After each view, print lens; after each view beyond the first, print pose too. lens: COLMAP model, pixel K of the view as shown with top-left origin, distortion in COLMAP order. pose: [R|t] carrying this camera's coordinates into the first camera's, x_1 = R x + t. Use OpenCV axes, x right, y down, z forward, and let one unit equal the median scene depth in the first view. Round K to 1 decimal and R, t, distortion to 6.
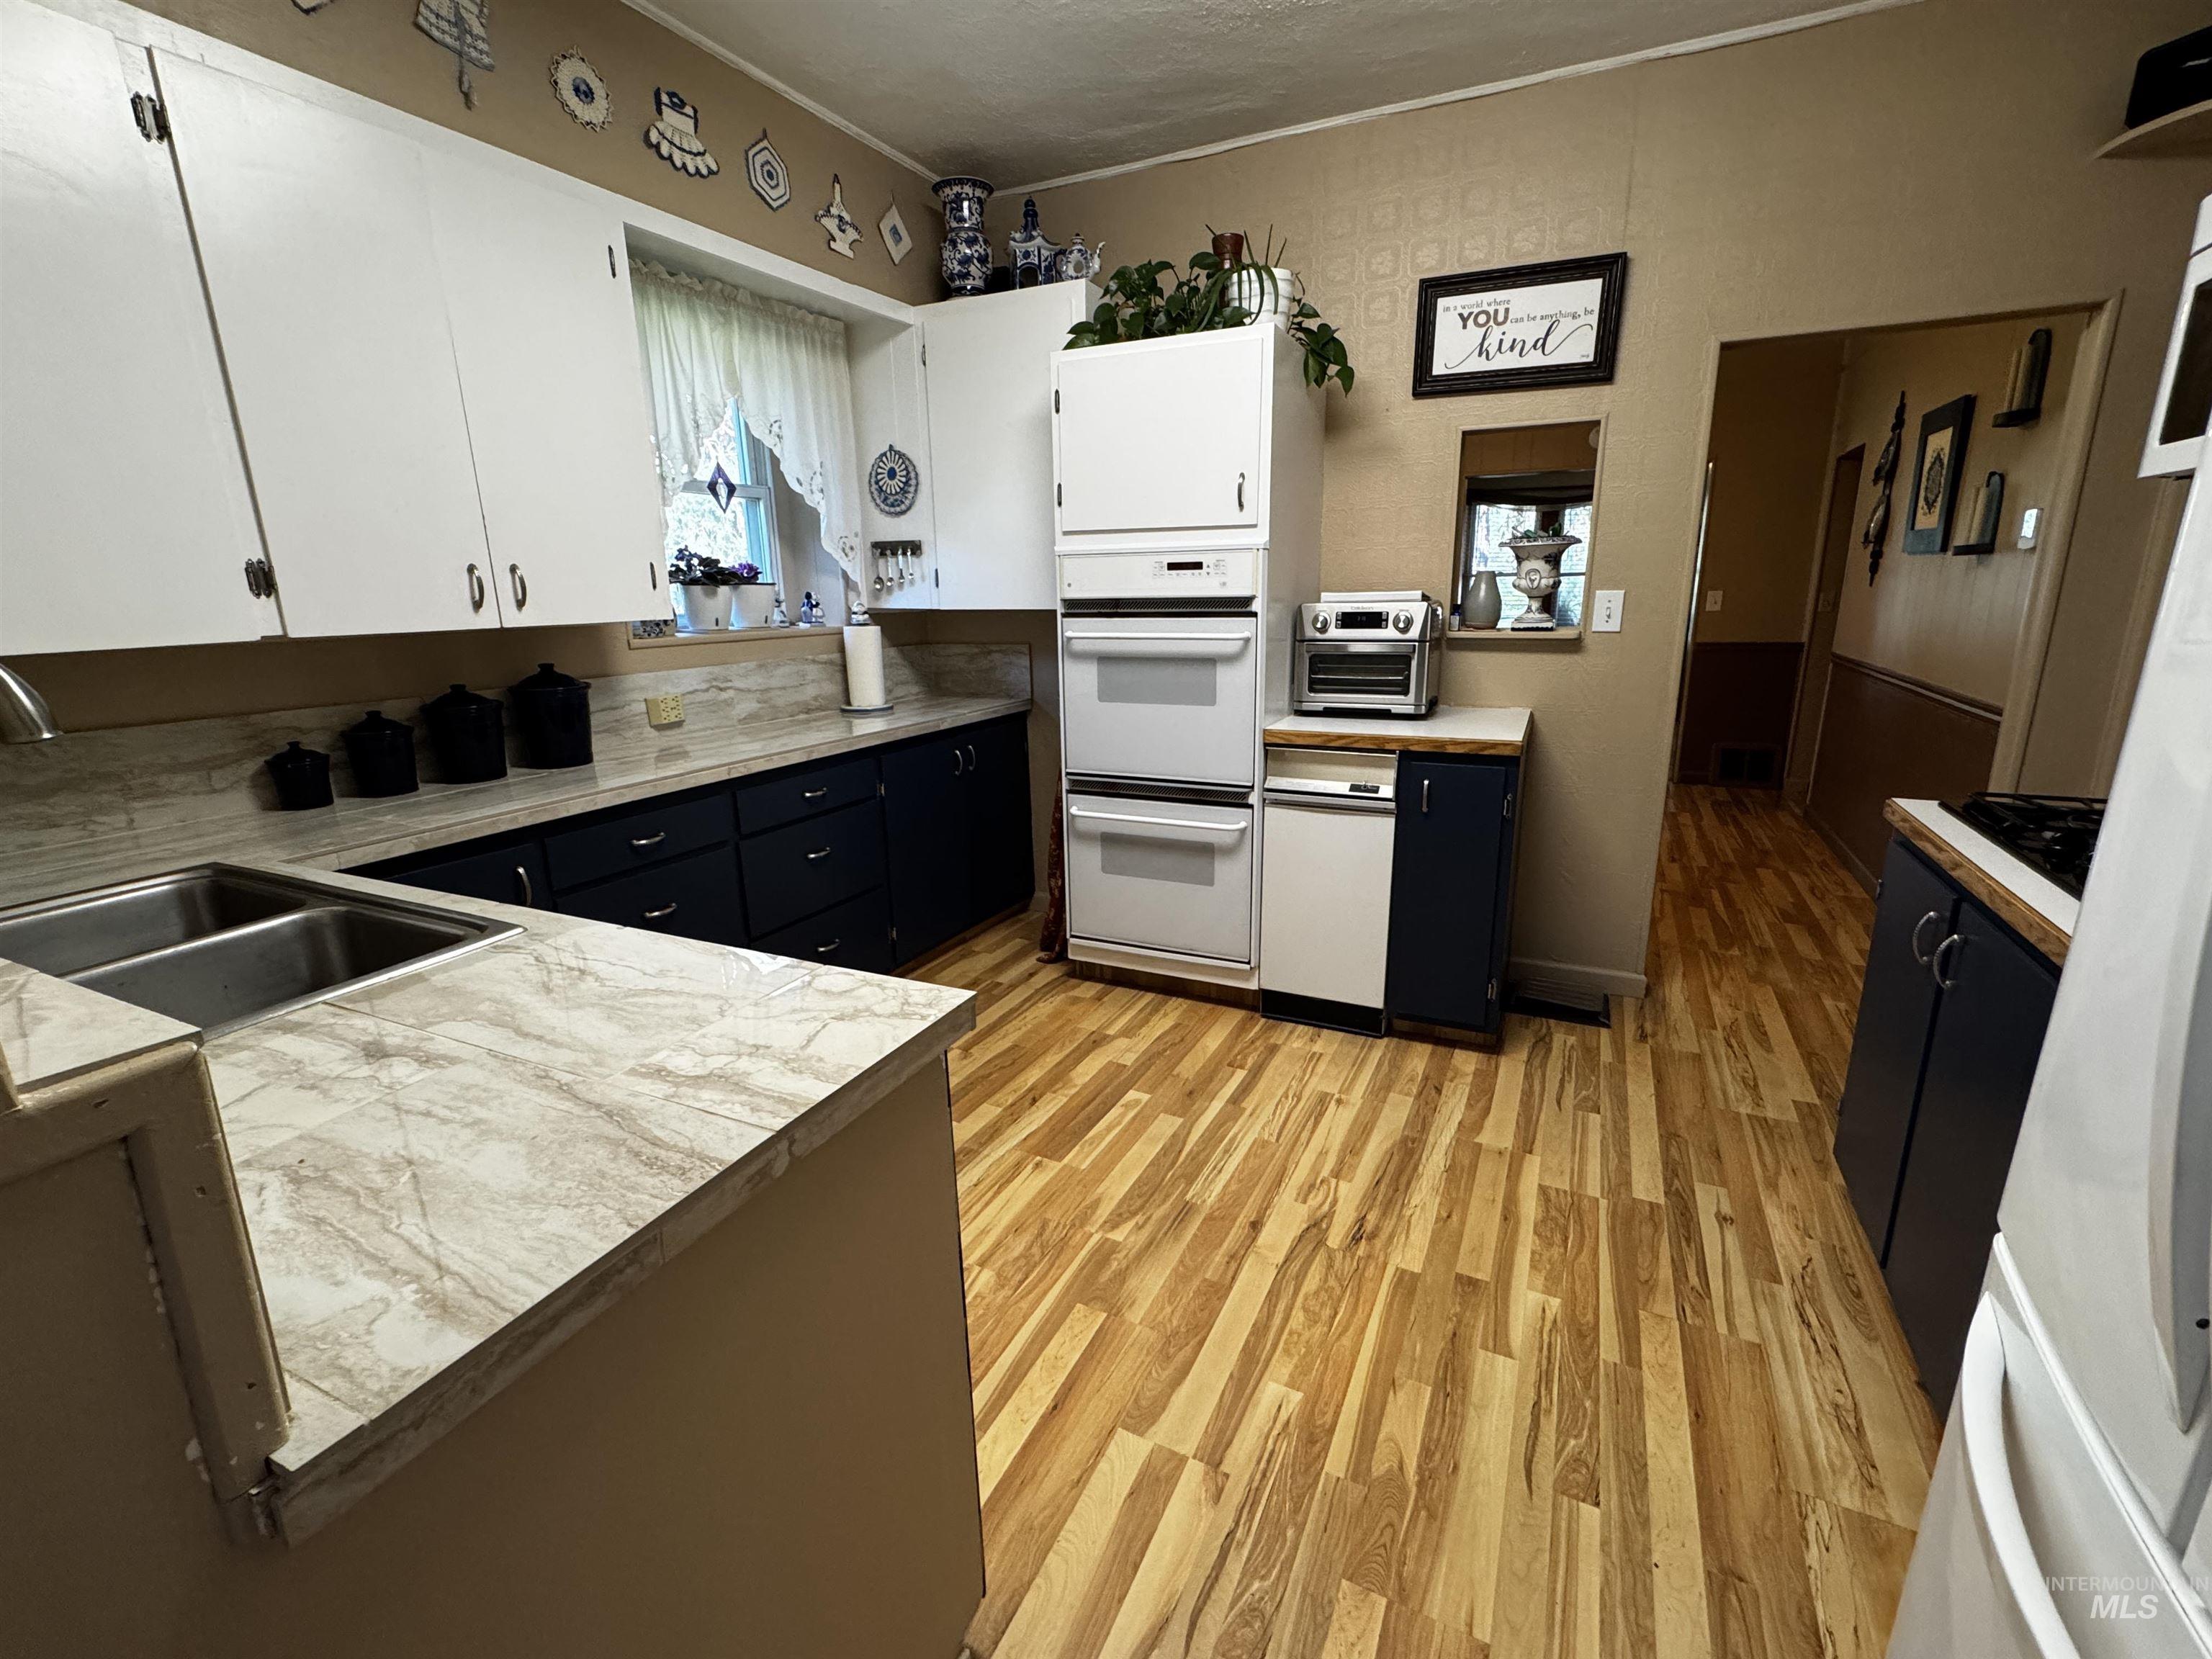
lens RADIAL K [[961.2, 0, 1108.0], [0, 961.2, 825.9], [0, 0, 1]] dist [0.003459, 0.000158]
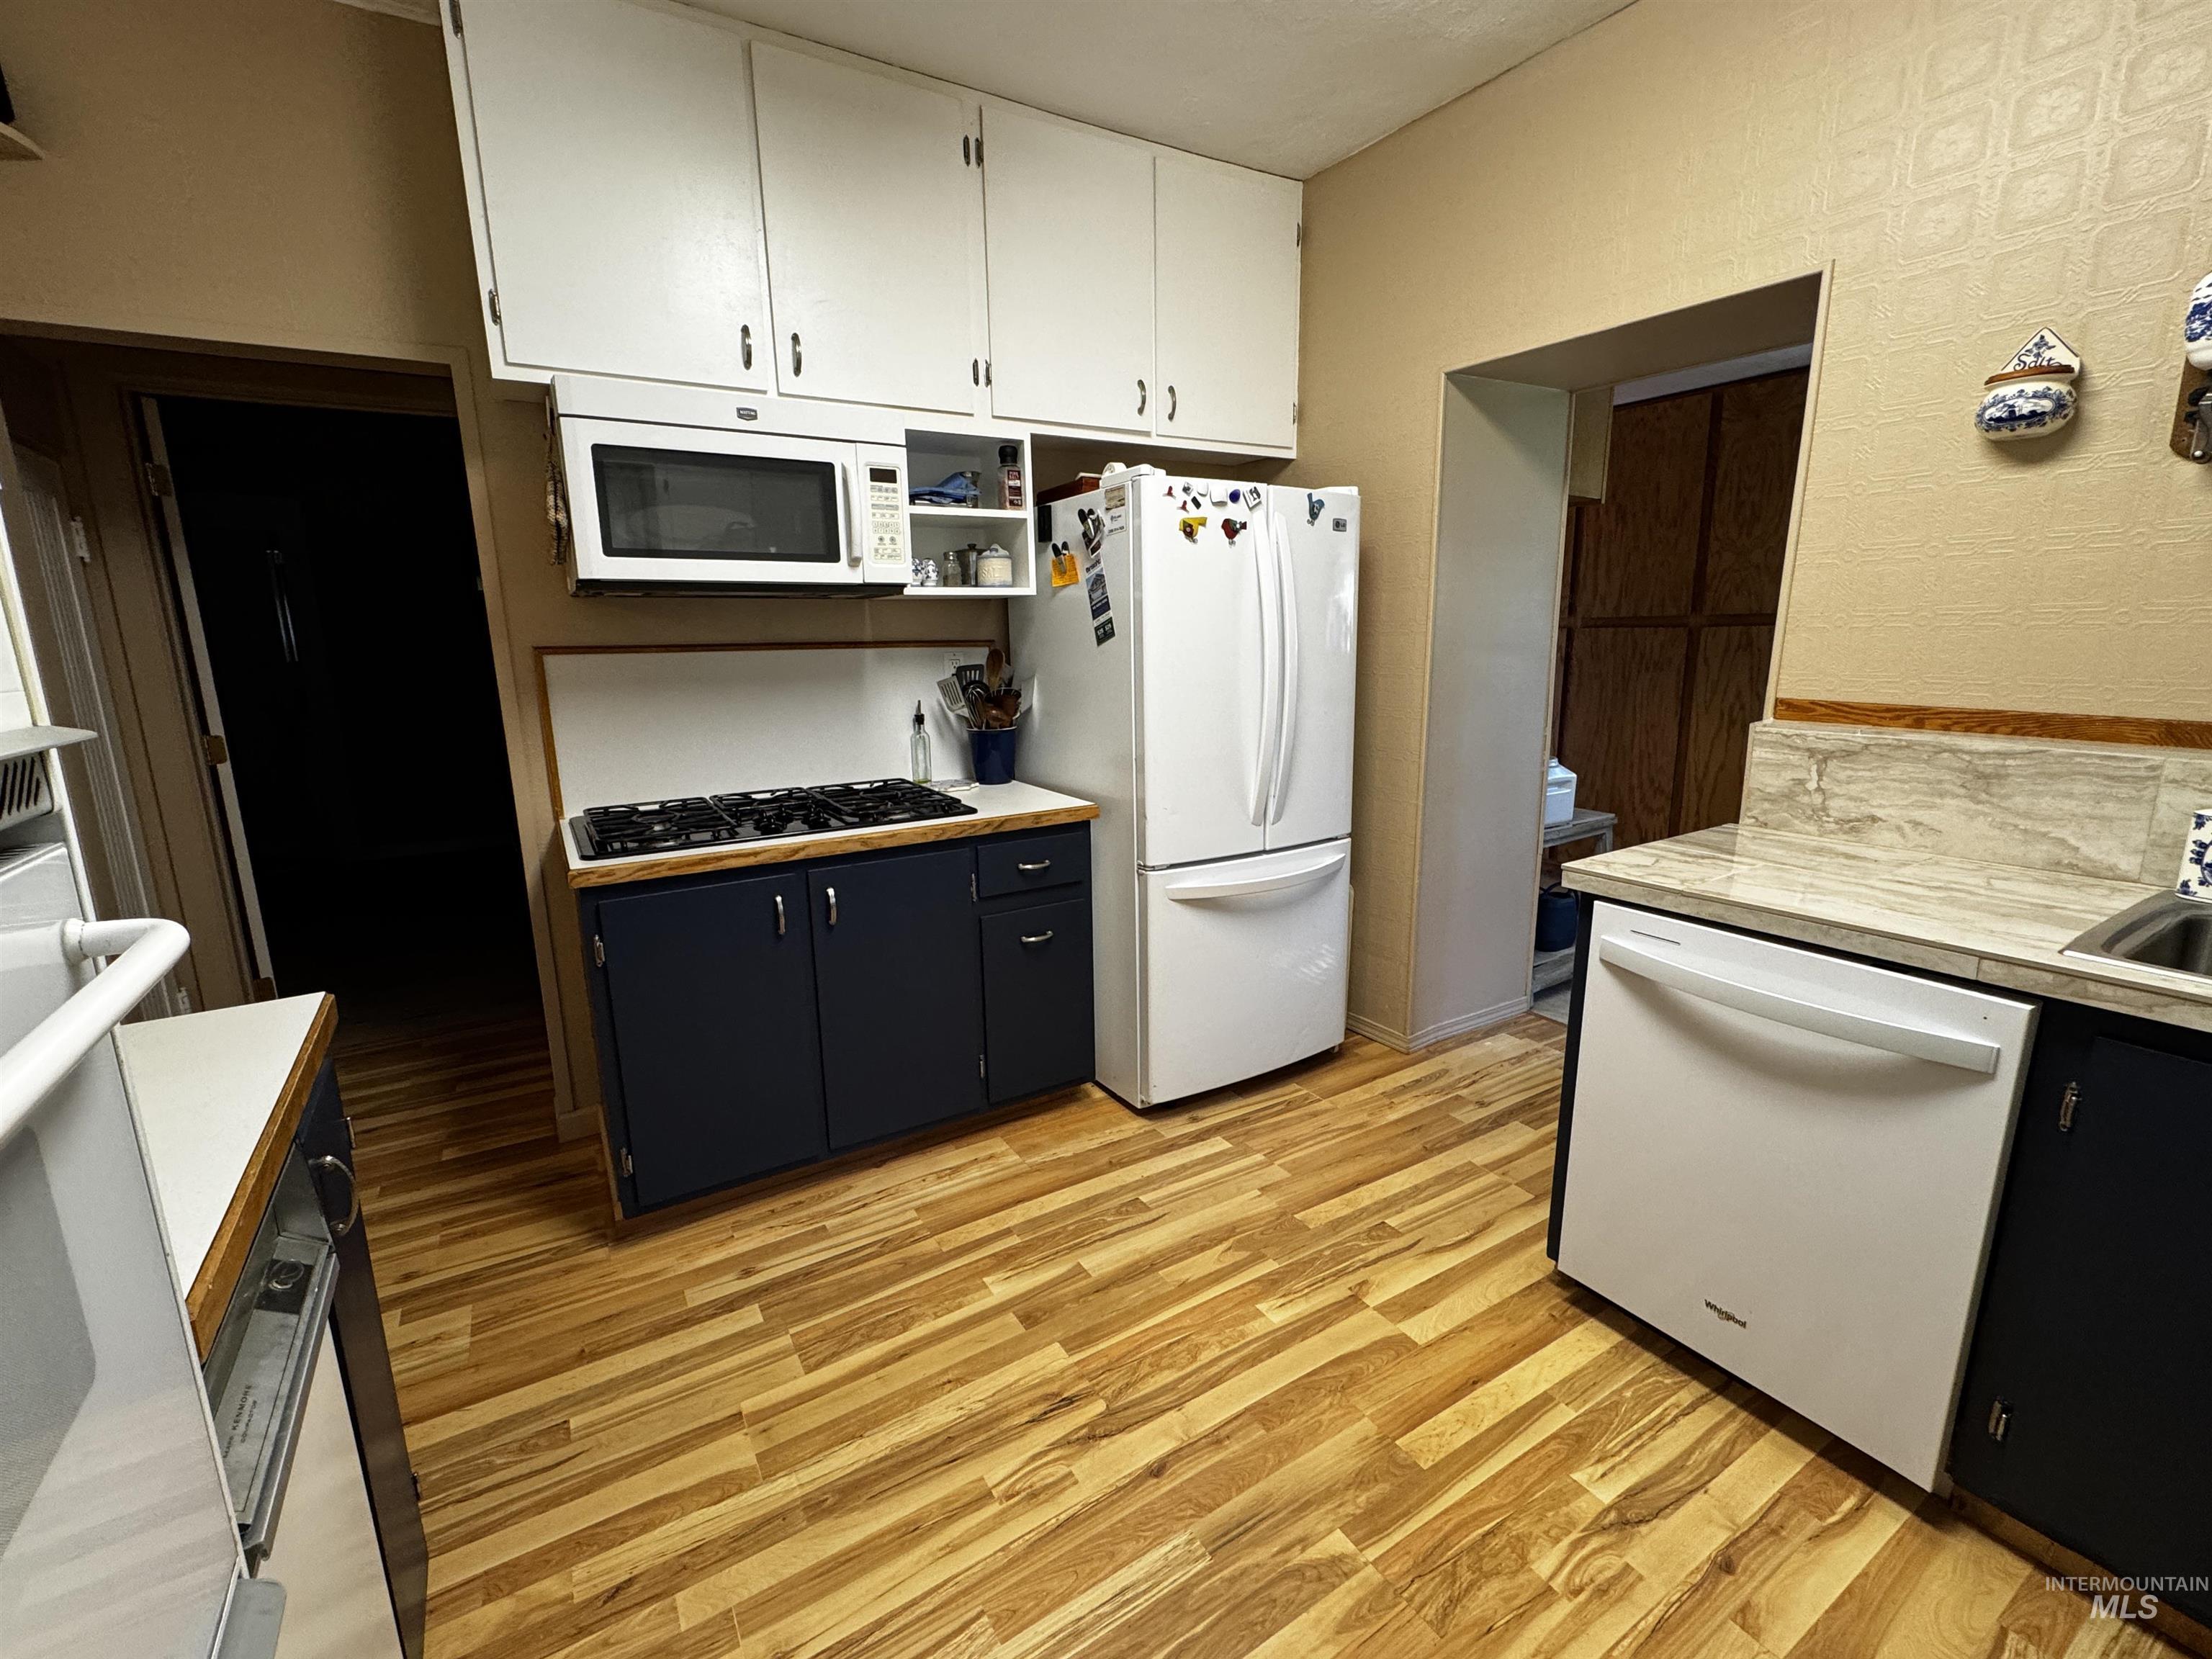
lens RADIAL K [[961.2, 0, 1101.8], [0, 961.2, 830.2], [0, 0, 1]] dist [0.003459, 0.000158]
pose [[-0.849124, -0.076611, 0.522608, -0.181990], [0.158431, 0.906926, 0.390365, -0.376407], [-0.503874, 0.414265, -0.757955, 1.489291]]
